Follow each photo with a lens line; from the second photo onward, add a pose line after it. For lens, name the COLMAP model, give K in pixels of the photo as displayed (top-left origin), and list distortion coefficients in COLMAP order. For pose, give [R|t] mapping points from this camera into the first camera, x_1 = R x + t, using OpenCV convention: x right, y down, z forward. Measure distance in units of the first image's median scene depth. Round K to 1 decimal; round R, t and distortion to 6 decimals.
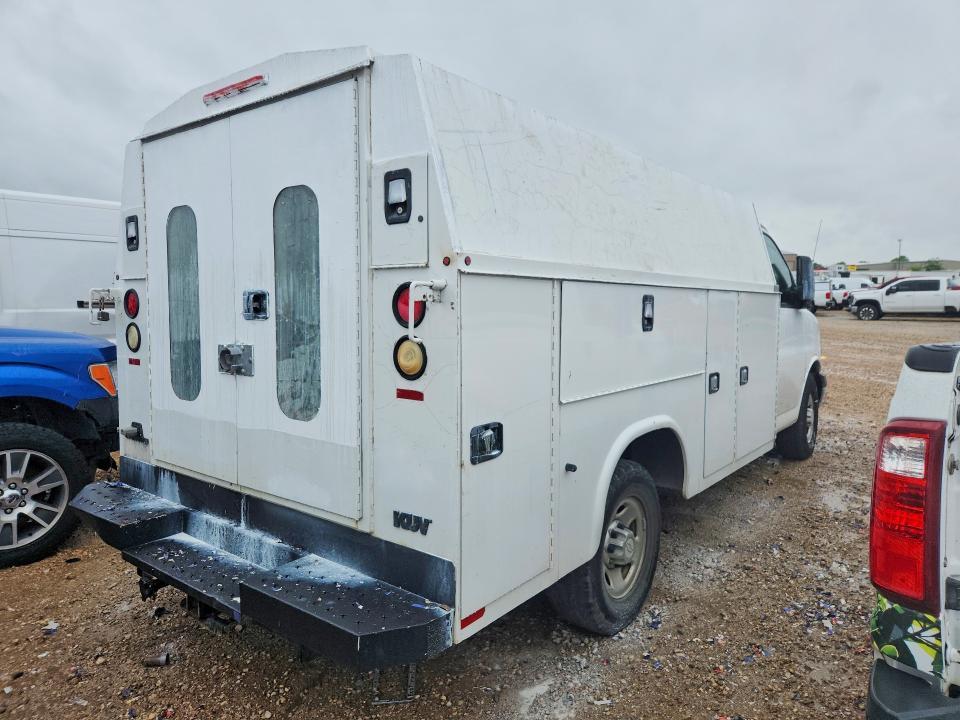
lens RADIAL K [[646.3, 0, 481.2], [0, 646.3, 353.4], [0, 0, 1]] dist [0.047663, -0.005481]
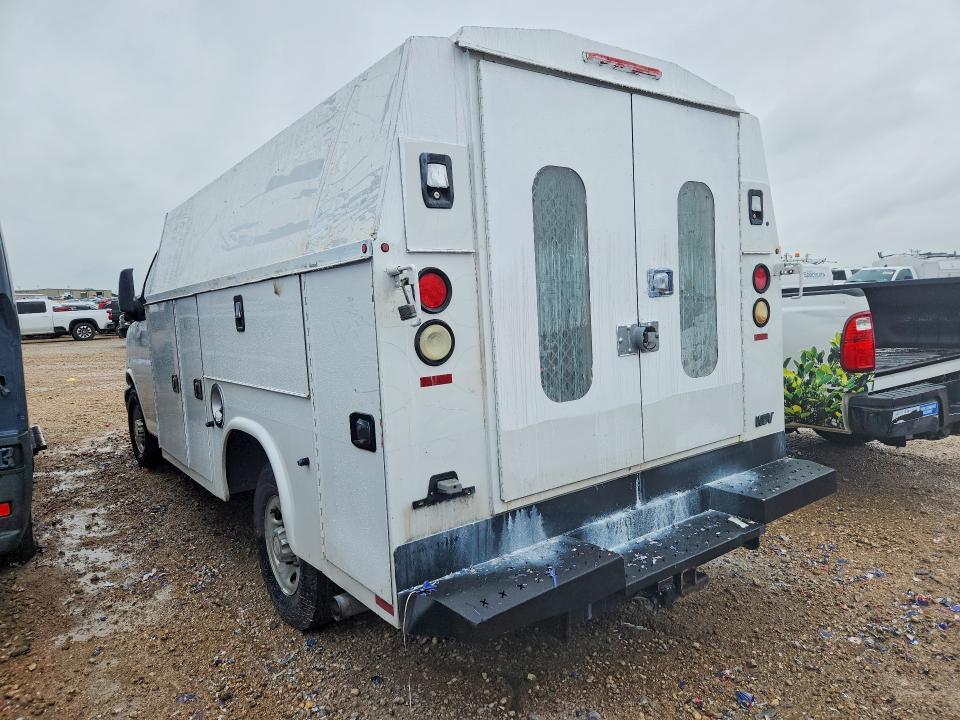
lens RADIAL K [[646.3, 0, 481.3], [0, 646.3, 363.2], [0, 0, 1]] dist [0.047663, -0.005481]
pose [[0.248439, -0.101197, 0.963347, -1.493488], [0.125996, 0.989455, 0.071446, -0.057769], [-0.960418, 0.103628, 0.258569, 1.042963]]
